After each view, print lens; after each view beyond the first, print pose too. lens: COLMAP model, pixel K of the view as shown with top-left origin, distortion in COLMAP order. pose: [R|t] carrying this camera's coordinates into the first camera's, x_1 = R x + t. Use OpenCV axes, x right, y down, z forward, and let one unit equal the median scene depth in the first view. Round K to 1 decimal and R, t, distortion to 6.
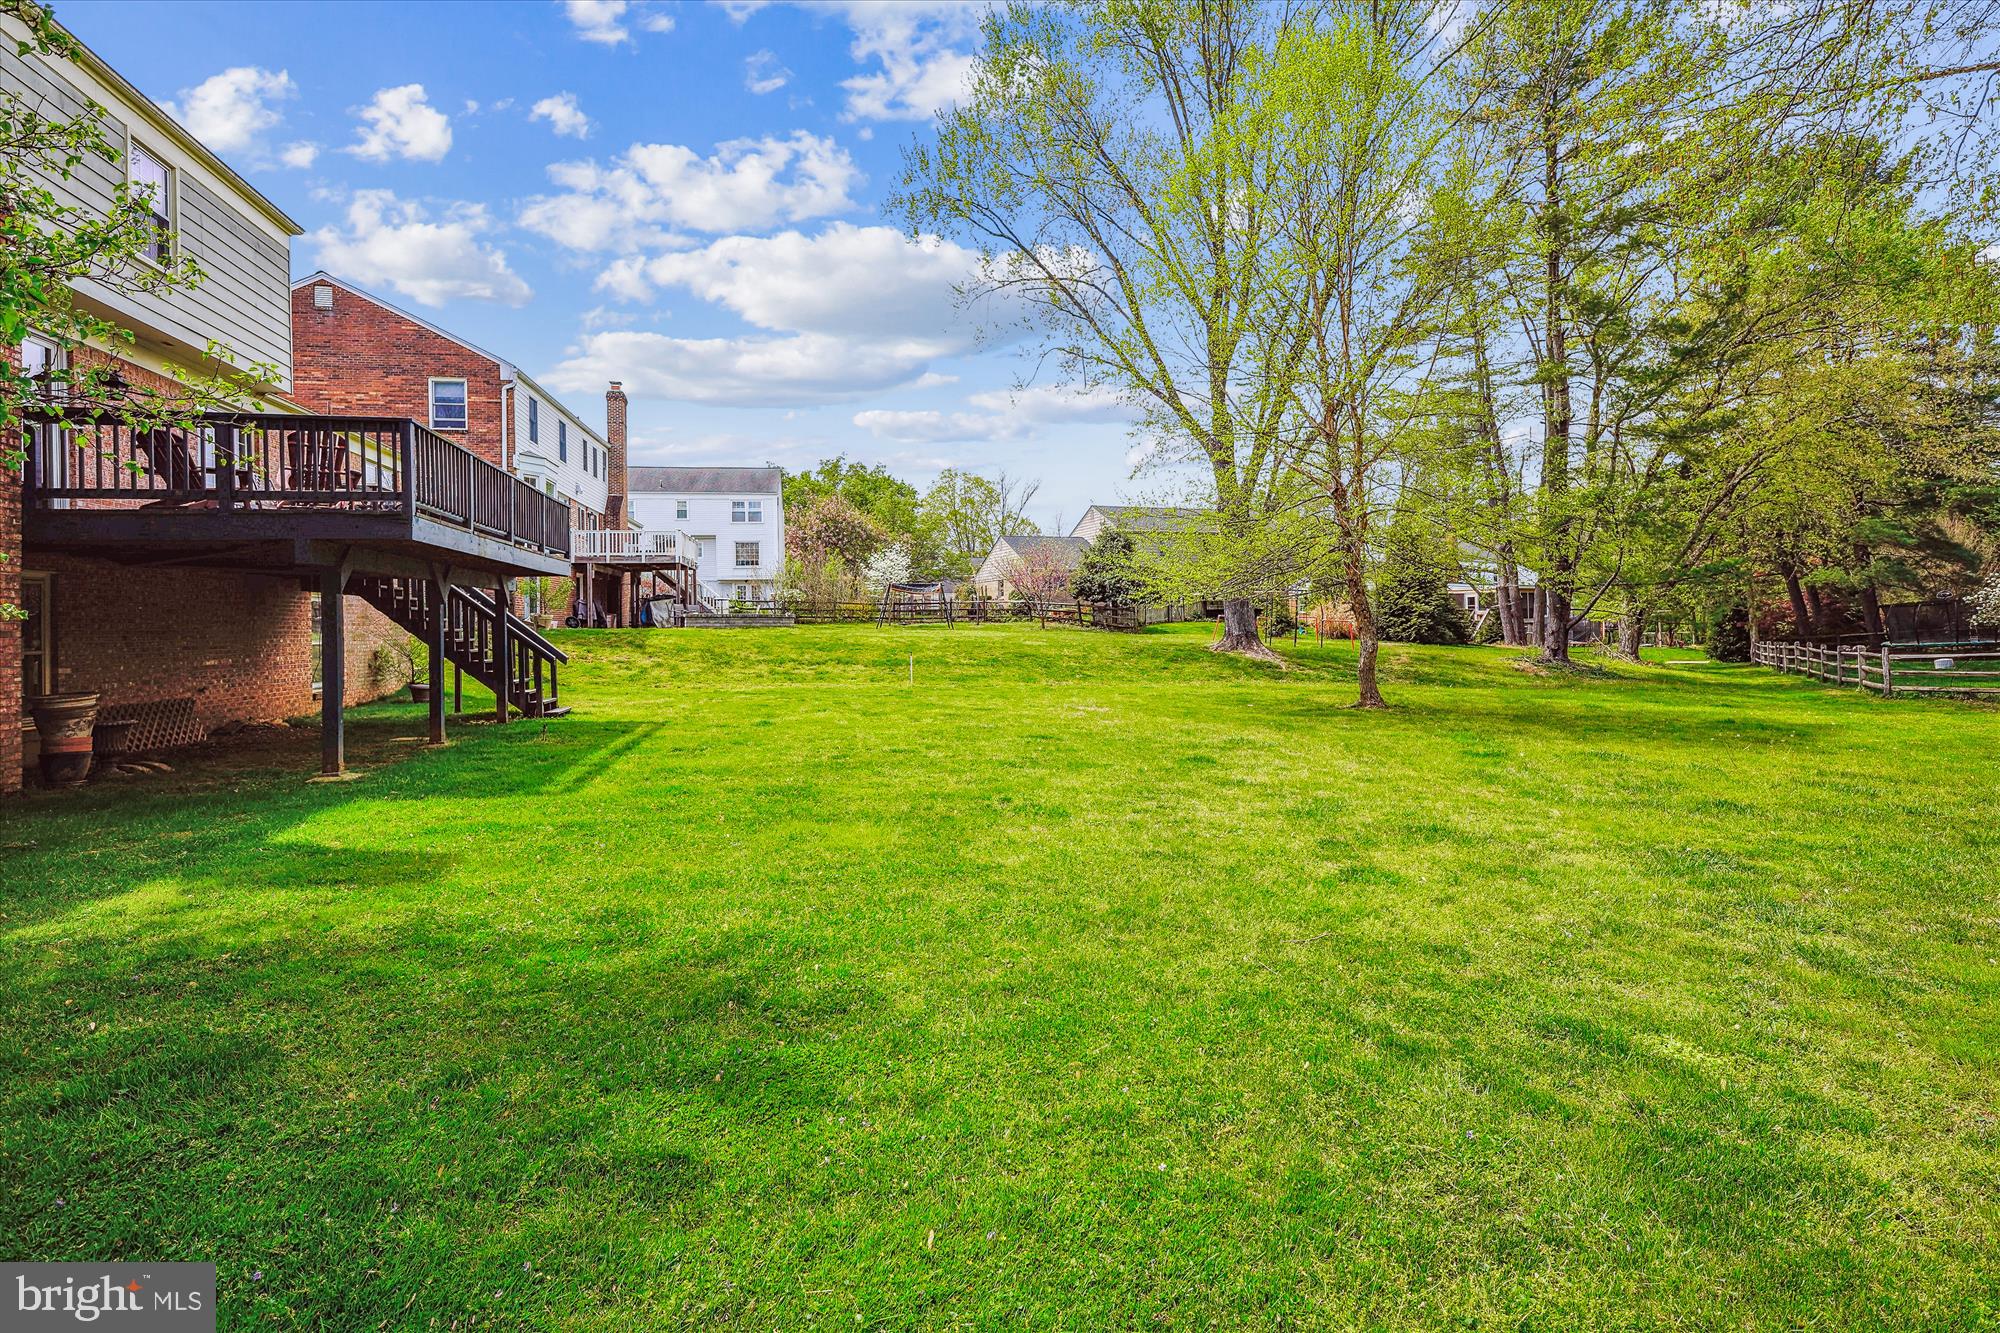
lens RADIAL K [[992.5, 0, 999.4], [0, 992.5, 625.8], [0, 0, 1]] dist [0.002230, 0.001275]
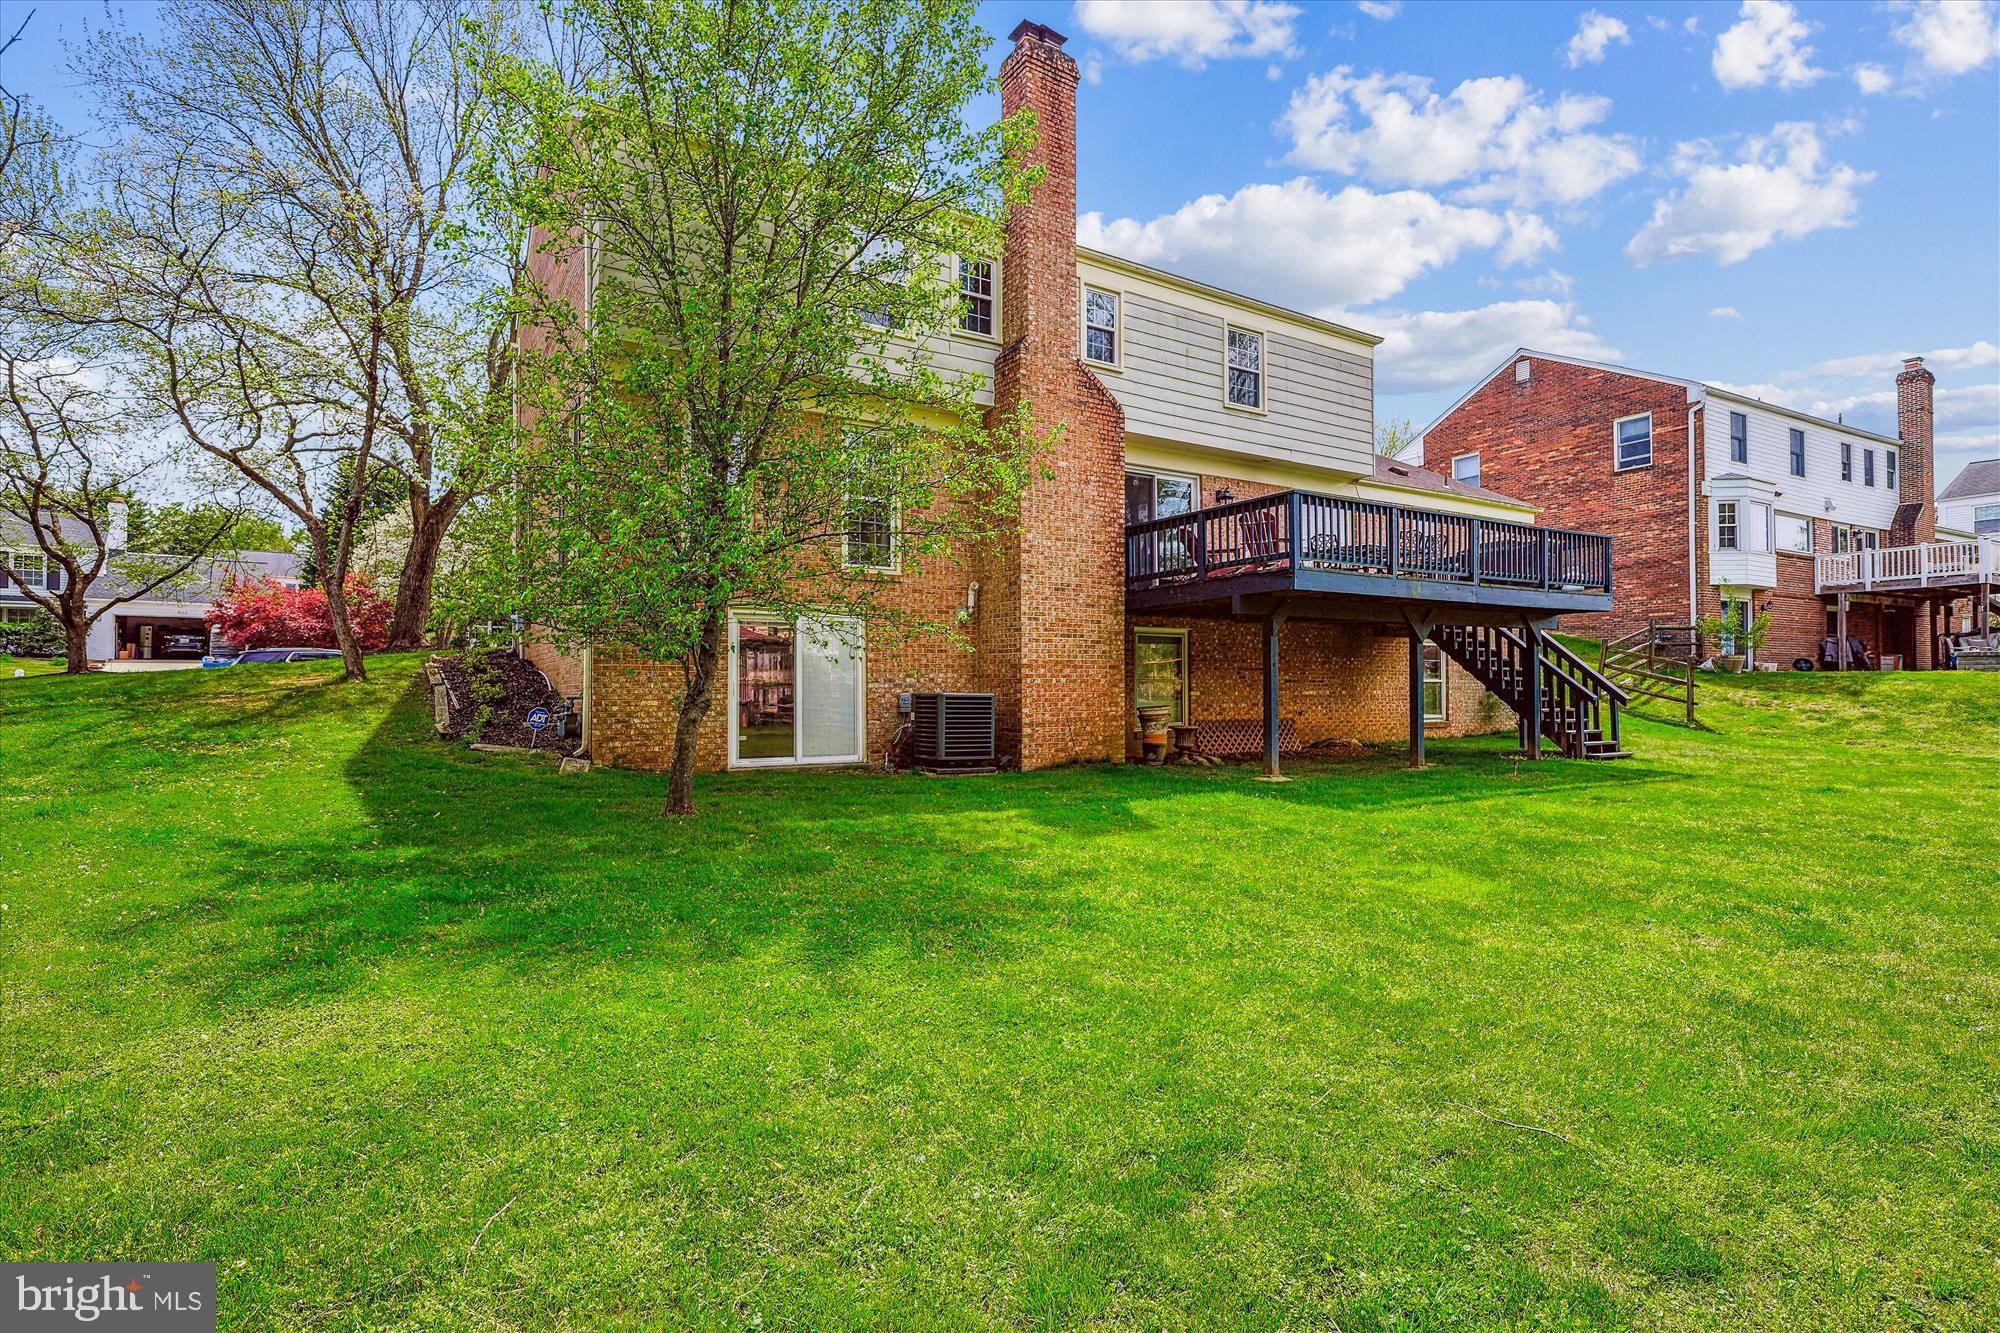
lens RADIAL K [[974.7, 0, 994.9], [0, 974.7, 658.2], [0, 0, 1]] dist [0.002918, 0.001257]
pose [[0.328855, -0.013461, -0.944284, 0.146402], [-0.002213, 0.999885, -0.015024, 0.005931], [0.944378, 0.007030, 0.328788, 0.090446]]
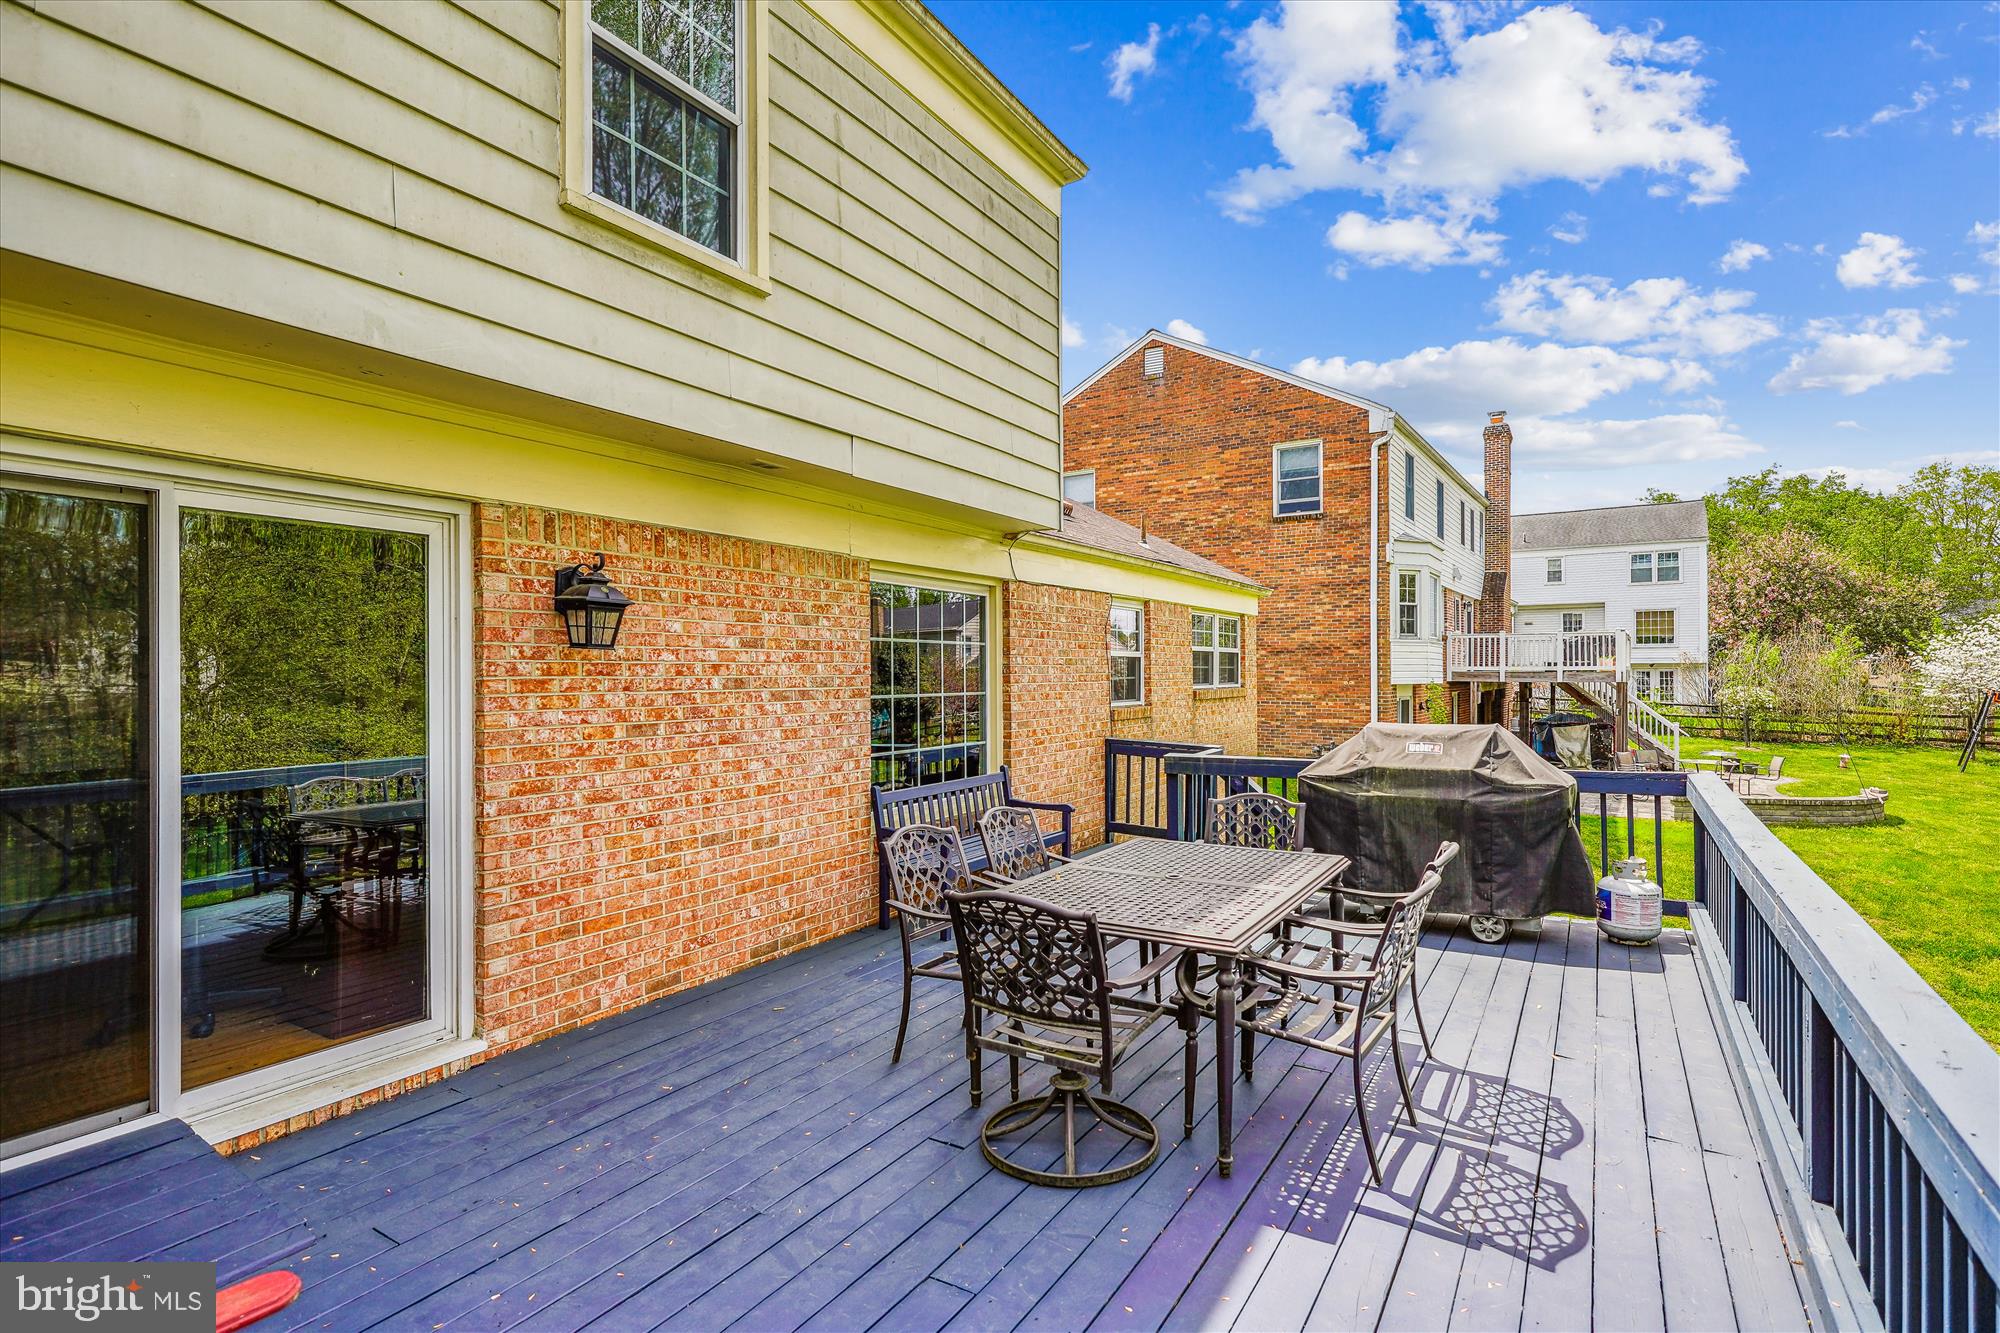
lens RADIAL K [[964.7, 0, 1021.5], [0, 964.7, 675.2], [0, 0, 1]] dist [0.003657, -0.001891]
pose [[0.733803, 0.017925, -0.679126, -0.230880], [-0.006345, 0.999789, 0.019533, -0.095964], [0.679333, -0.010024, 0.733762, 0.361554]]
